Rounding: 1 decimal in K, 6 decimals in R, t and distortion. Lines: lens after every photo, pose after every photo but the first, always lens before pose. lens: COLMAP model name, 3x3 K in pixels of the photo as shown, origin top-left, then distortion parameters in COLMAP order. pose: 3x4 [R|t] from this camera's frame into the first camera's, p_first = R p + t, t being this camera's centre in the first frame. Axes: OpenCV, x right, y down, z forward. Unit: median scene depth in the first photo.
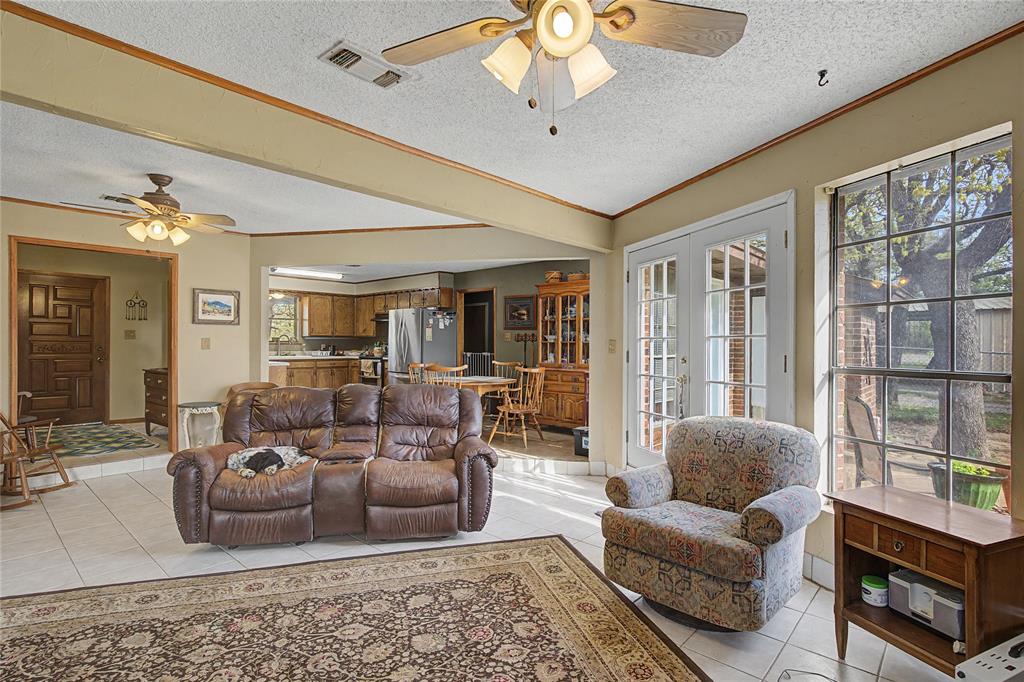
lens RADIAL K [[506.4, 0, 519.8], [0, 506.4, 343.1], [0, 0, 1]] dist [-0.000662, -0.001645]
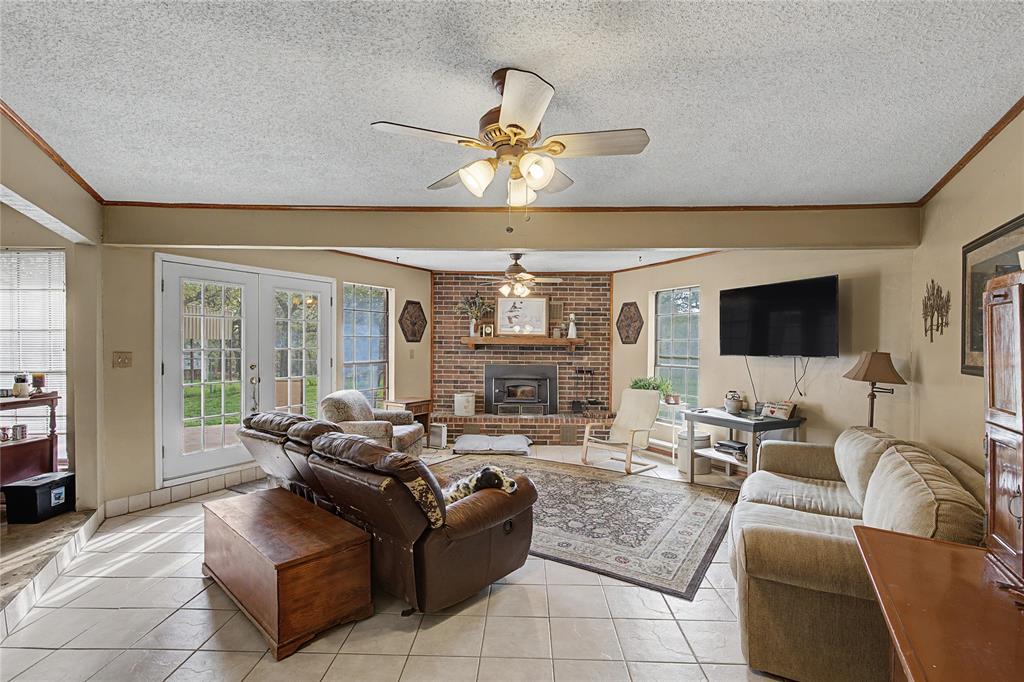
lens RADIAL K [[479.7, 0, 511.0], [0, 479.7, 343.2], [0, 0, 1]] dist [0.001184, 0.000160]
pose [[-0.644140, -0.011224, 0.764825, -0.485604], [-0.013830, 0.999900, 0.003027, -0.018302], [-0.764783, -0.008628, -0.644231, 0.579902]]
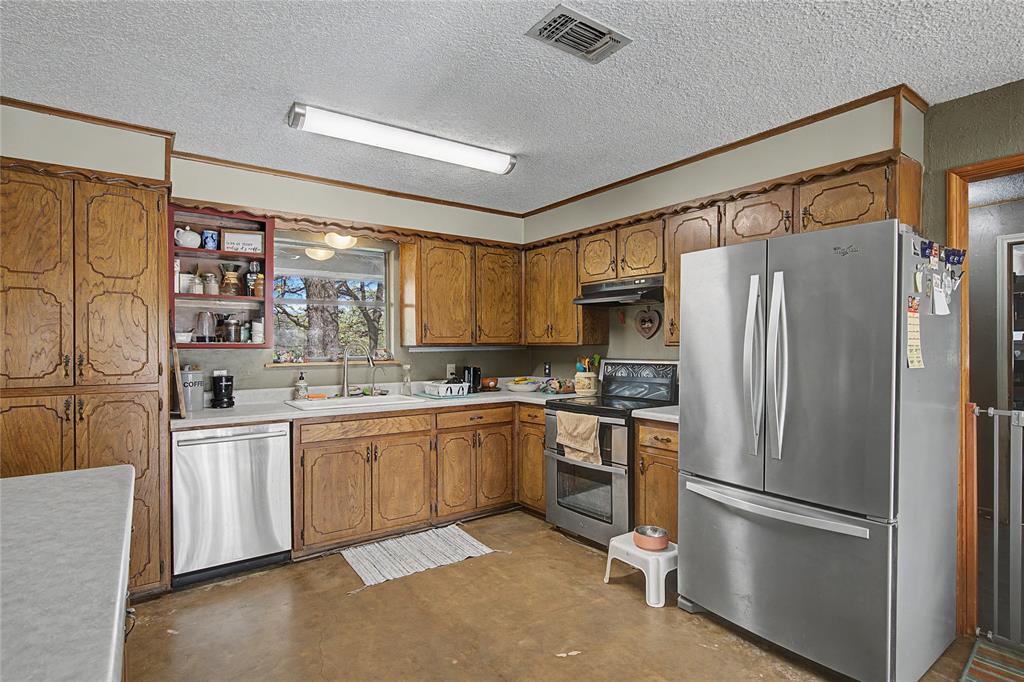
lens RADIAL K [[506.4, 0, 522.1], [0, 506.4, 348.6], [0, 0, 1]] dist [-0.000662, -0.001645]
pose [[0.979776, -0.005974, -0.200010, -0.290358], [0.007719, 0.999939, 0.007949, -0.015671], [0.199950, -0.009332, 0.979762, 0.708316]]
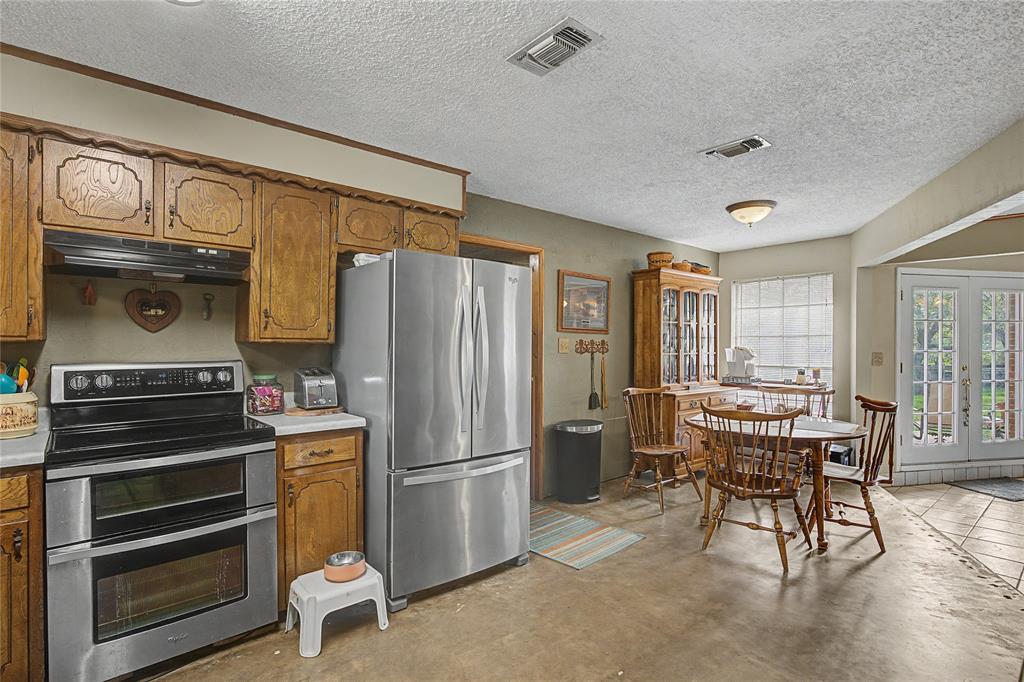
lens RADIAL K [[506.4, 0, 515.8], [0, 506.4, 343.6], [0, 0, 1]] dist [-0.000662, -0.001645]
pose [[0.126916, -0.004396, 0.991904, -0.528024], [-0.003725, 0.999981, 0.004909, -0.015352], [-0.991907, -0.004318, 0.126897, 0.904383]]
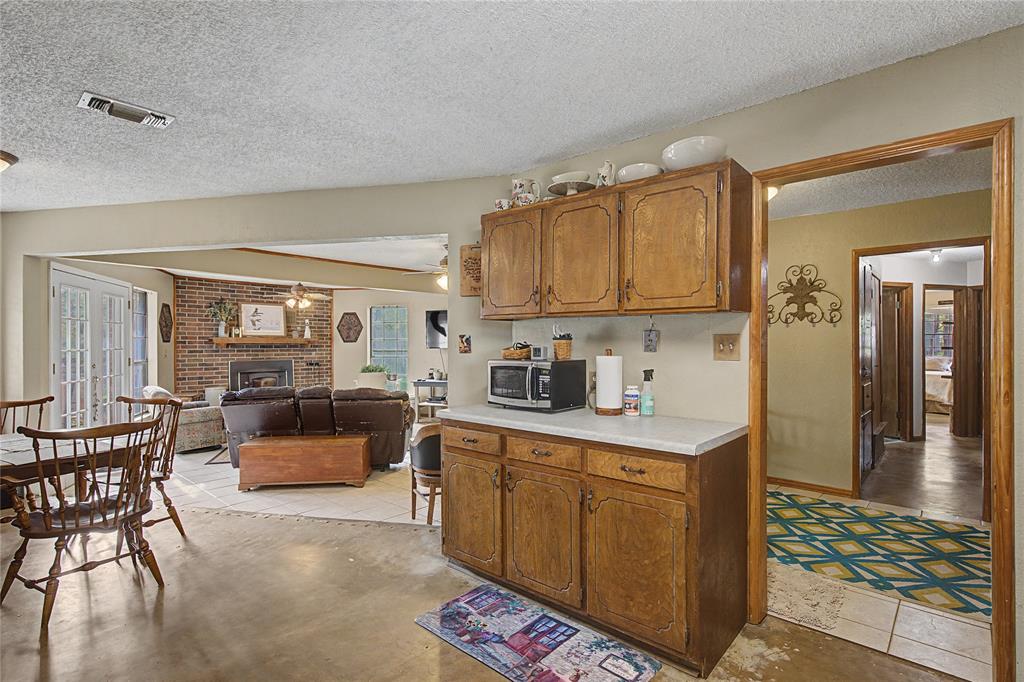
lens RADIAL K [[506.4, 0, 517.1], [0, 506.4, 347.6], [0, 0, 1]] dist [-0.000662, -0.001645]
pose [[-0.999984, -0.004343, 0.003691, -0.396776], [-0.004318, 0.999967, 0.006910, -0.014973], [-0.003721, 0.006894, -0.999969, 1.081995]]
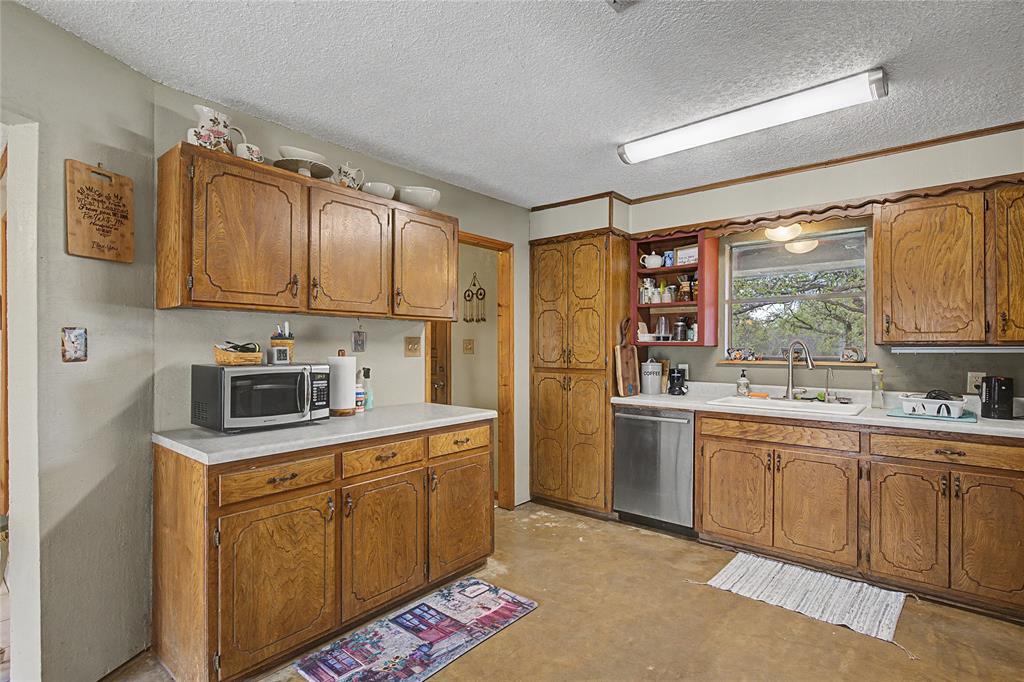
lens RADIAL K [[506.4, 0, 515.3], [0, 506.4, 342.6], [0, 0, 1]] dist [-0.000662, -0.001645]
pose [[0.038400, -0.008496, -0.999226, -0.137776], [0.000485, 0.999964, -0.008484, -0.013813], [0.999262, -0.000159, 0.038403, 0.864482]]
